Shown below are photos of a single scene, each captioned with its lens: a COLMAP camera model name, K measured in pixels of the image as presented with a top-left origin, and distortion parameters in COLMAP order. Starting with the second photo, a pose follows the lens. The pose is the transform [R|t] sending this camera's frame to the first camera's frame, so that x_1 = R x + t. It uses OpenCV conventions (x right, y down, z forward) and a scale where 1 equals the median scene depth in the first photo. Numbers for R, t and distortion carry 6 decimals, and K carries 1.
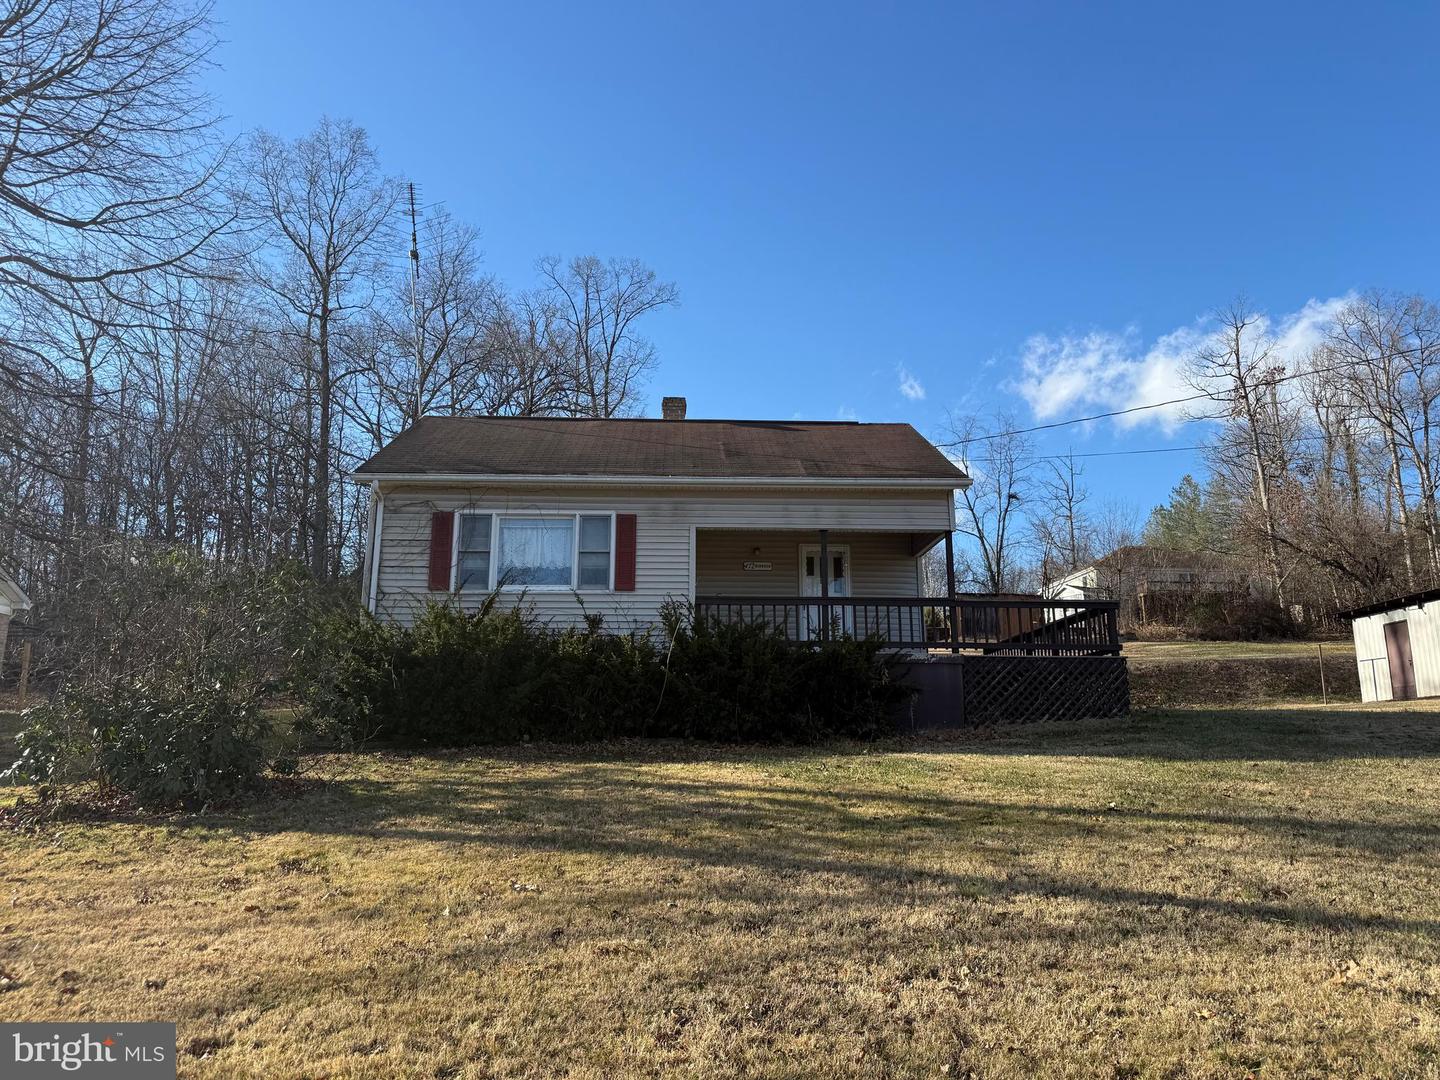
lens RADIAL K [[1006.3, 0, 716.3], [0, 1006.3, 532.0], [0, 0, 1]] dist [0.032037, -0.032851]
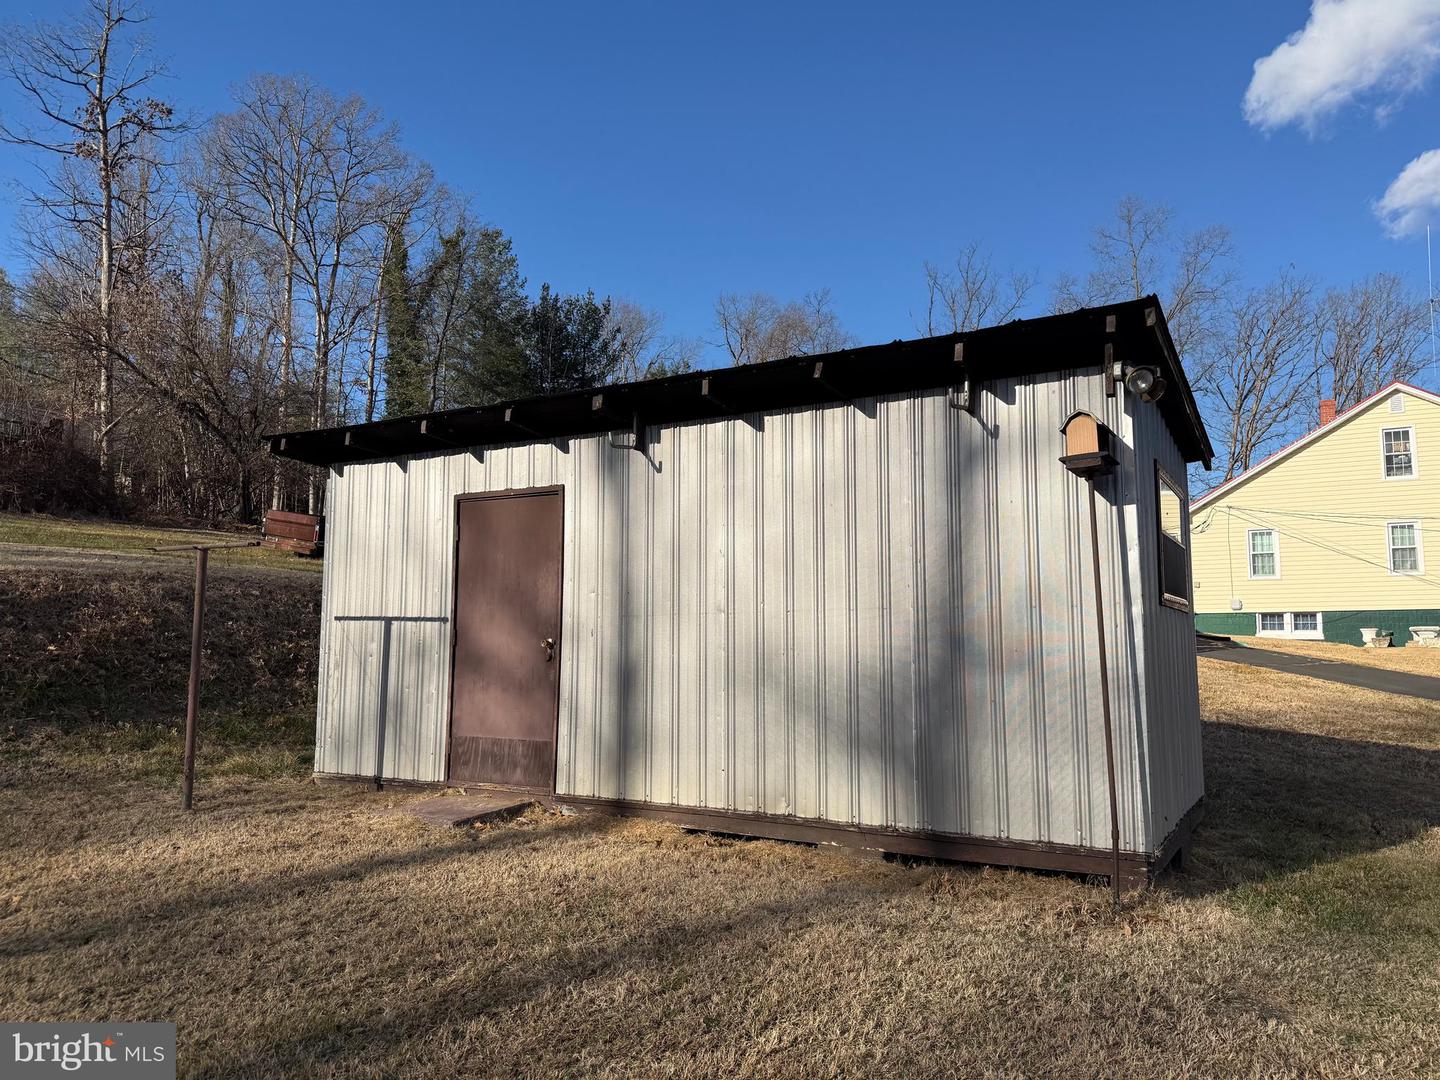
lens RADIAL K [[1006.3, 0, 726.4], [0, 1006.3, 534.4], [0, 0, 1]] dist [0.032037, -0.032851]
pose [[0.484629, 0.083524, 0.870723, 0.187719], [-0.185225, 0.982656, 0.008832, 0.034839], [-0.854884, -0.165560, 0.491694, 0.327955]]
